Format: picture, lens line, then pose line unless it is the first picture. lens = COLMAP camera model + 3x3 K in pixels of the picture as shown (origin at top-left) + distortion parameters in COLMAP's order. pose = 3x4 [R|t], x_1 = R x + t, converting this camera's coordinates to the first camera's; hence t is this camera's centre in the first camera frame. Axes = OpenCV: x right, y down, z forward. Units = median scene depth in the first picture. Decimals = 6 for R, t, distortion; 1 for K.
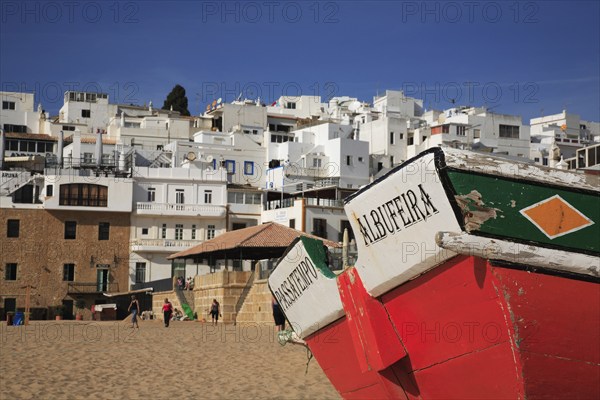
lens RADIAL K [[1029.3, 0, 303.1], [0, 1029.3, 199.5], [0, 0, 1]] dist [0.194117, 0.055440]
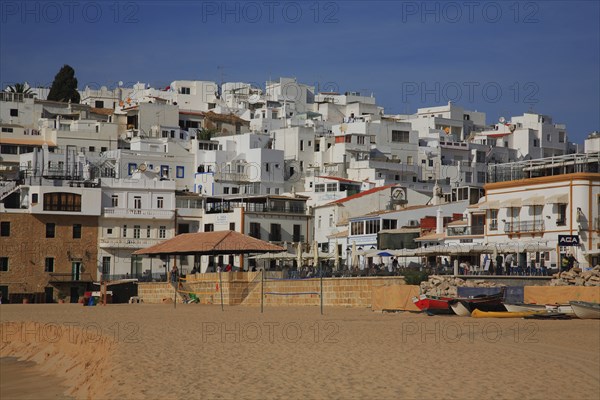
lens RADIAL K [[1401.9, 0, 300.0], [0, 1401.9, 200.0], [0, 0, 1]] dist [0.363718, 0.324666]
pose [[0.990598, 0.010034, 0.136434, -0.156107], [-0.015617, 0.999081, 0.039912, -0.074817], [-0.135909, -0.041668, 0.989845, -0.664903]]
